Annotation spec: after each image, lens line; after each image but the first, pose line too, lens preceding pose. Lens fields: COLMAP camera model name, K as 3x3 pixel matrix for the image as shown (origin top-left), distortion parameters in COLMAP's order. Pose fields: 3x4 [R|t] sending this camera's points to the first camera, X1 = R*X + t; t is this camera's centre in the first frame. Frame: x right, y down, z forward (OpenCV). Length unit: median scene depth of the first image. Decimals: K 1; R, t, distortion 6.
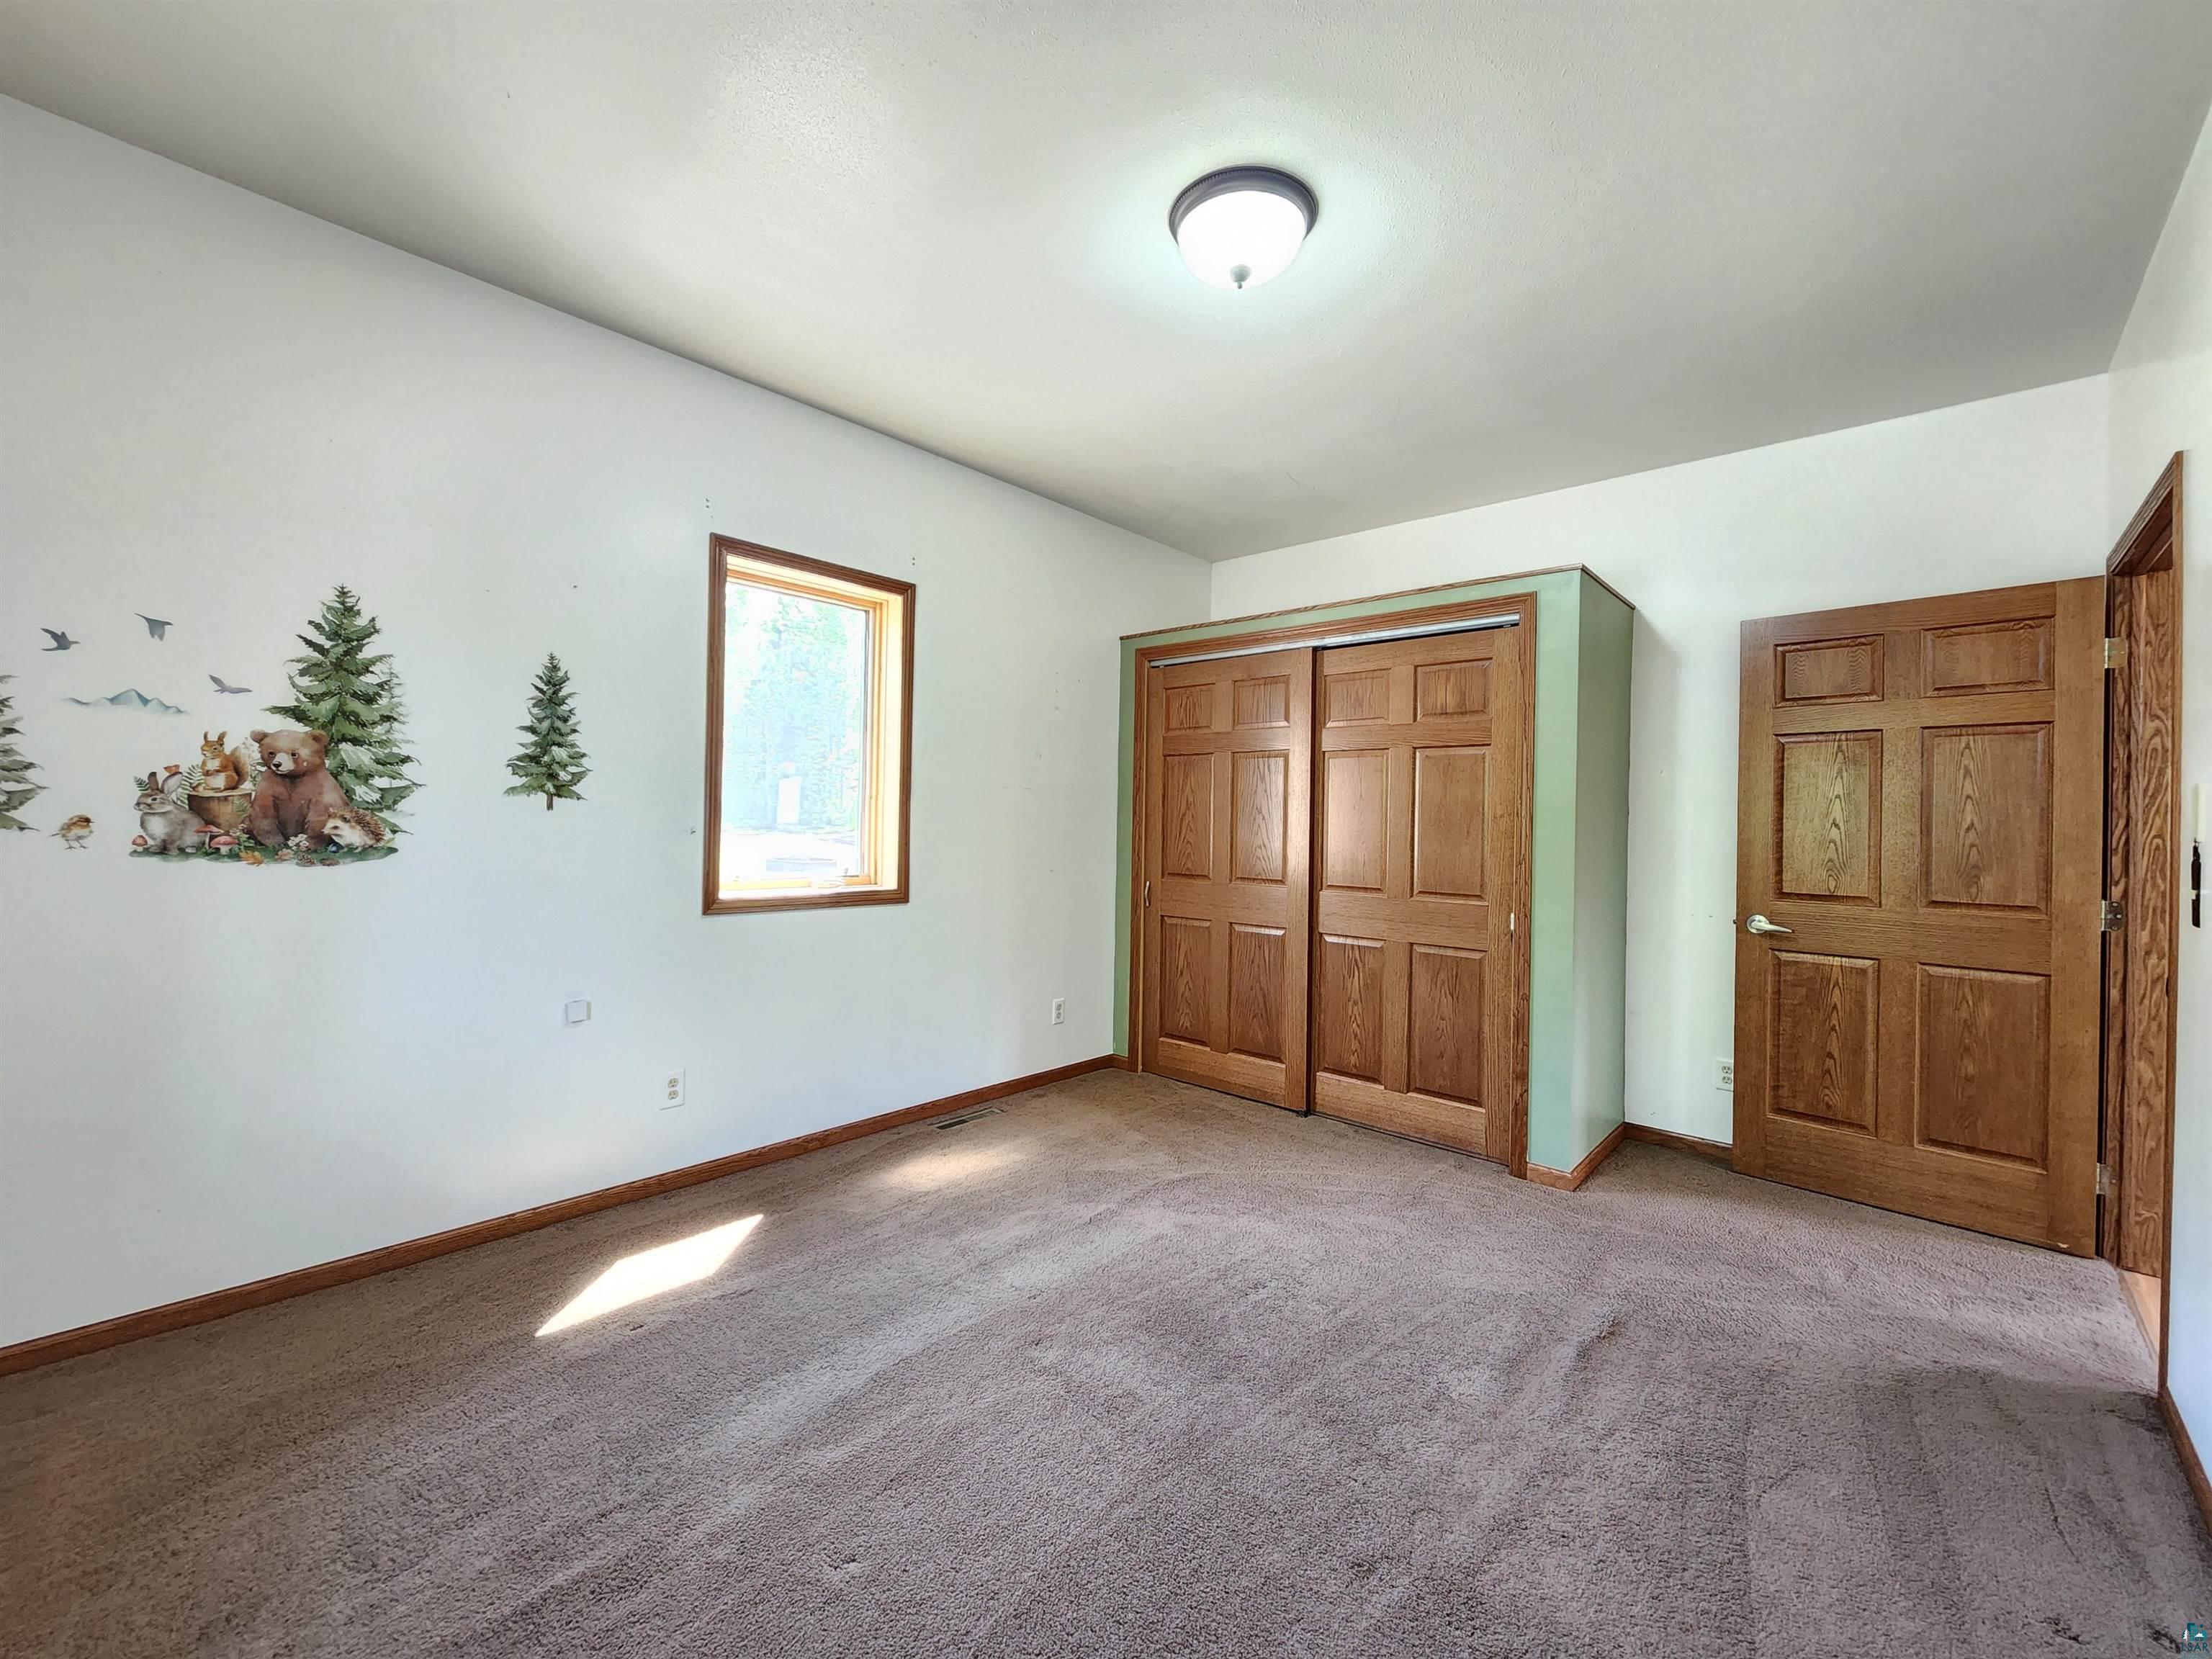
lens RADIAL K [[887.6, 0, 1106.0], [0, 887.6, 829.5], [0, 0, 1]] dist [-0.008110, 0.000040]
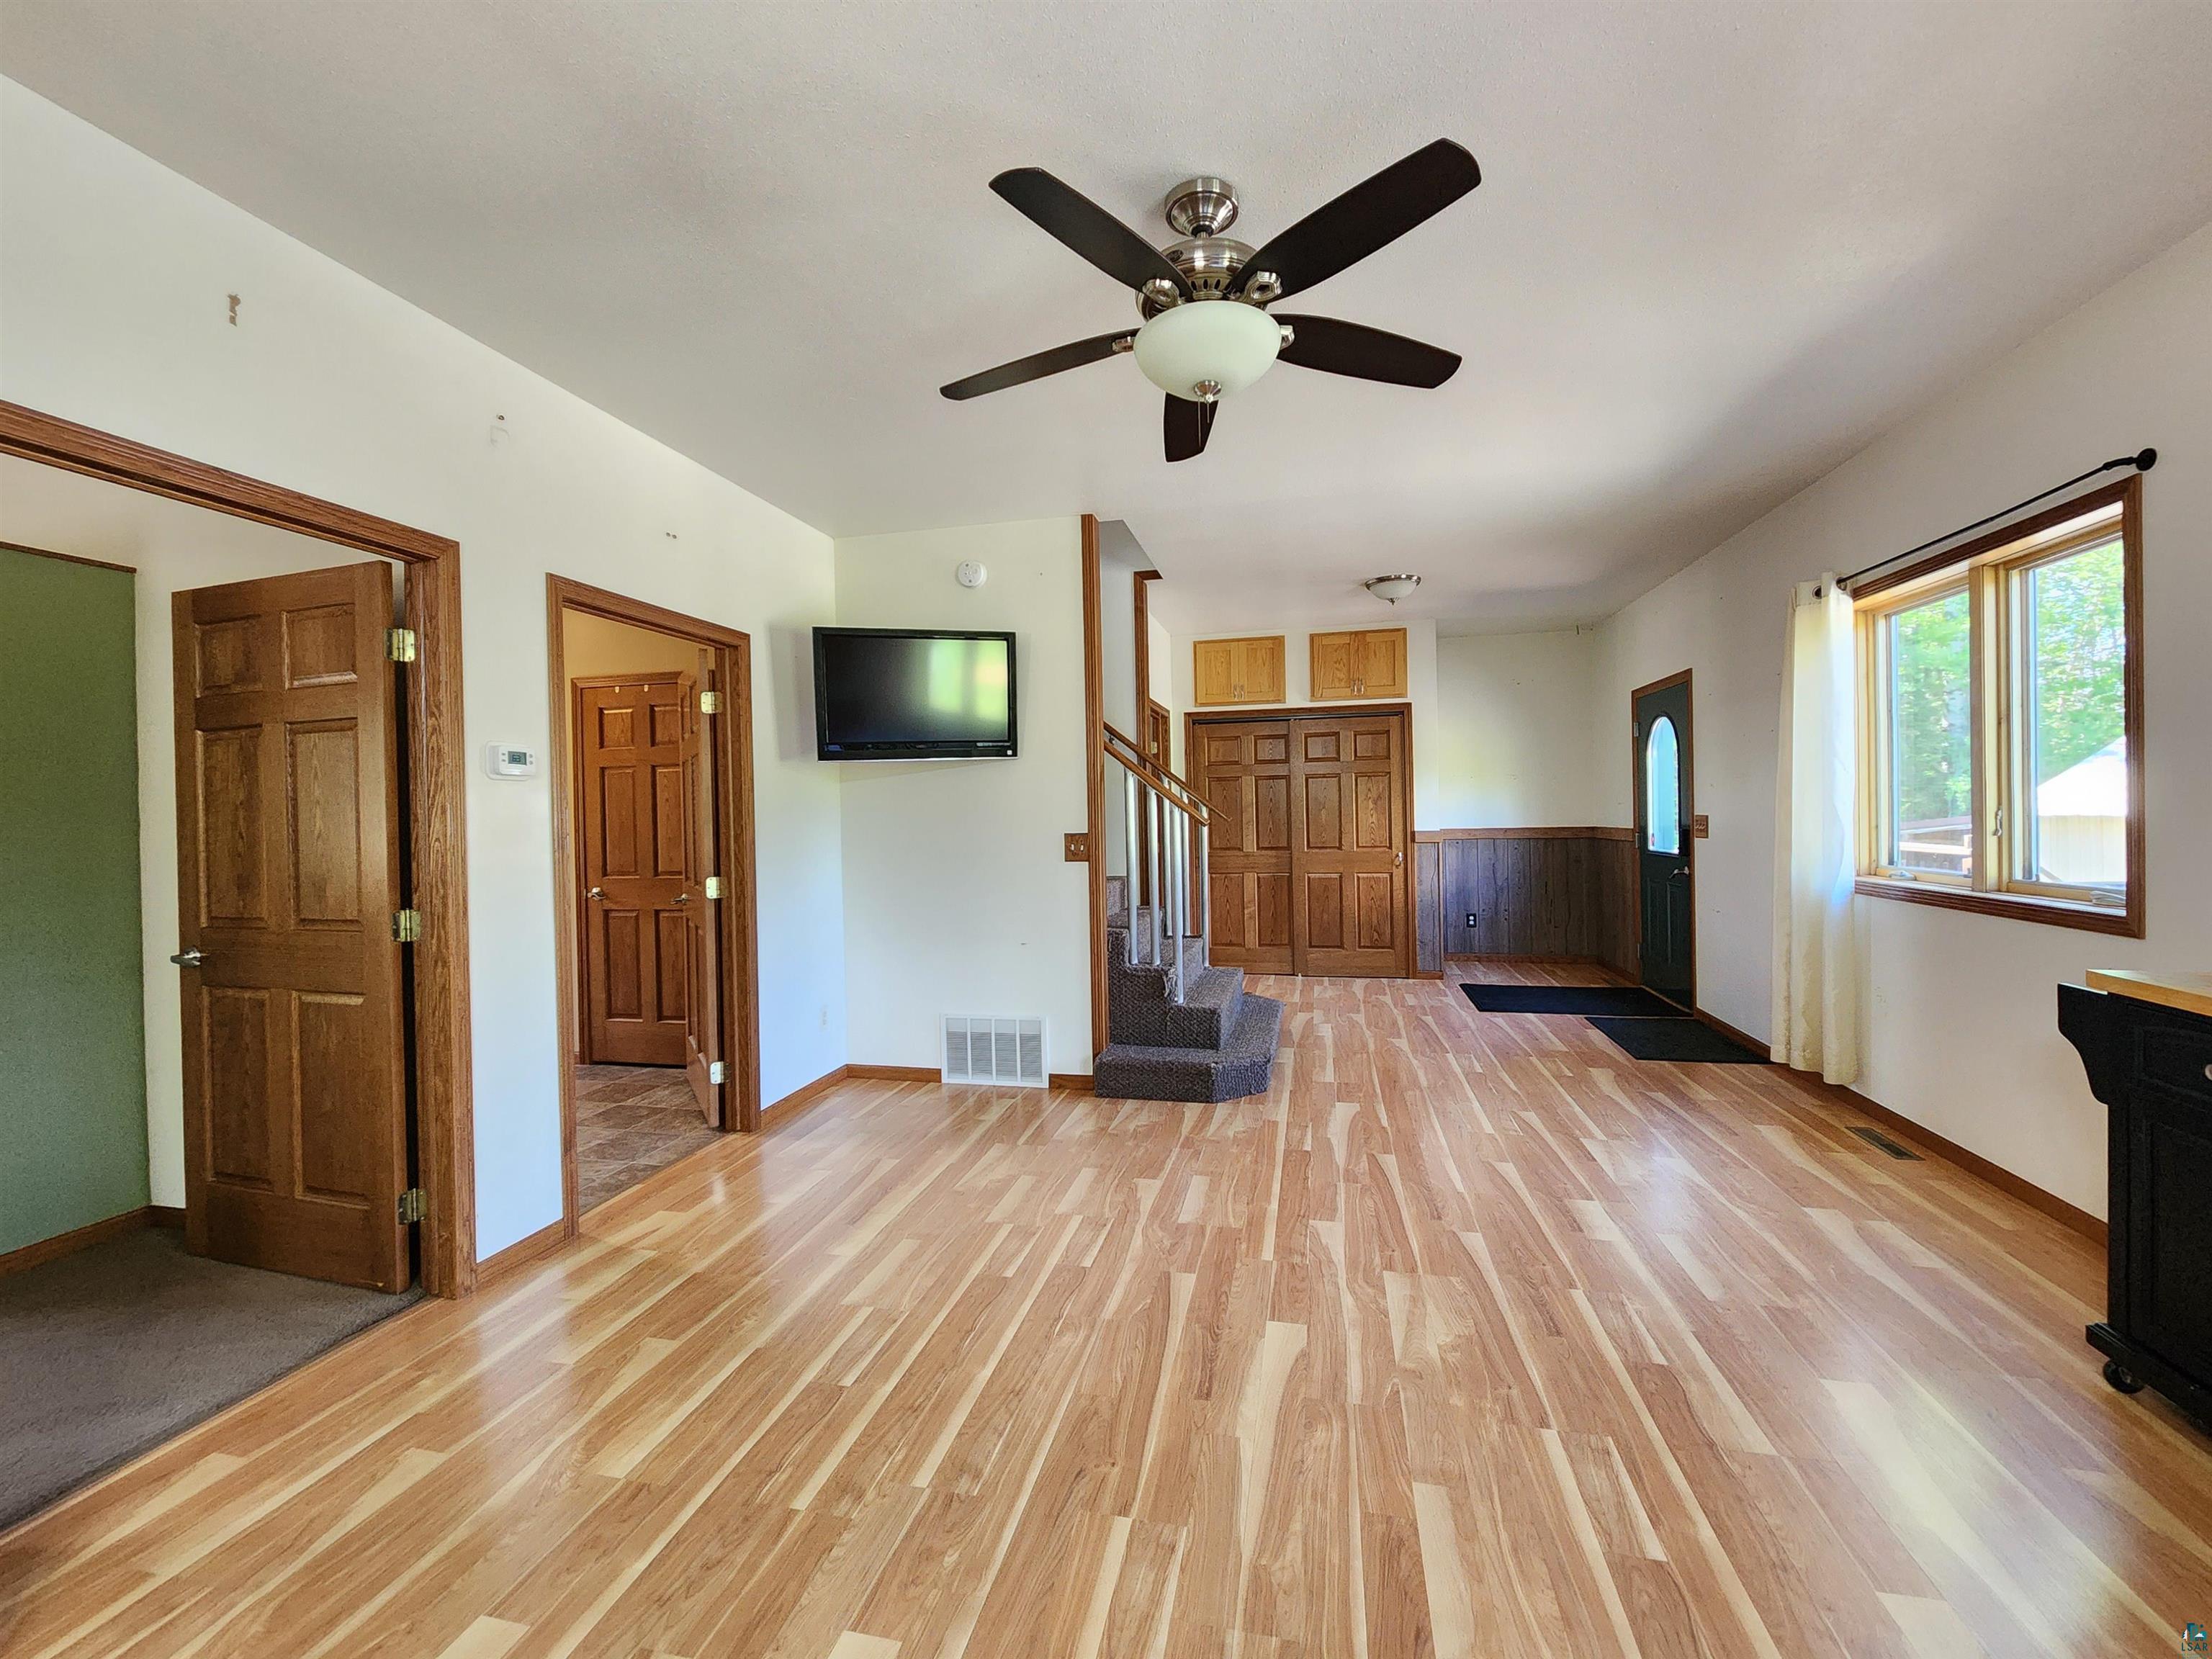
lens RADIAL K [[887.6, 0, 1106.0], [0, 887.6, 829.5], [0, 0, 1]] dist [-0.008110, 0.000040]
pose [[0.872829, -0.059647, 0.484367, 1.214119], [0.046166, 0.998144, 0.039724, -0.006941], [-0.485838, -0.012311, 0.873962, -0.166213]]
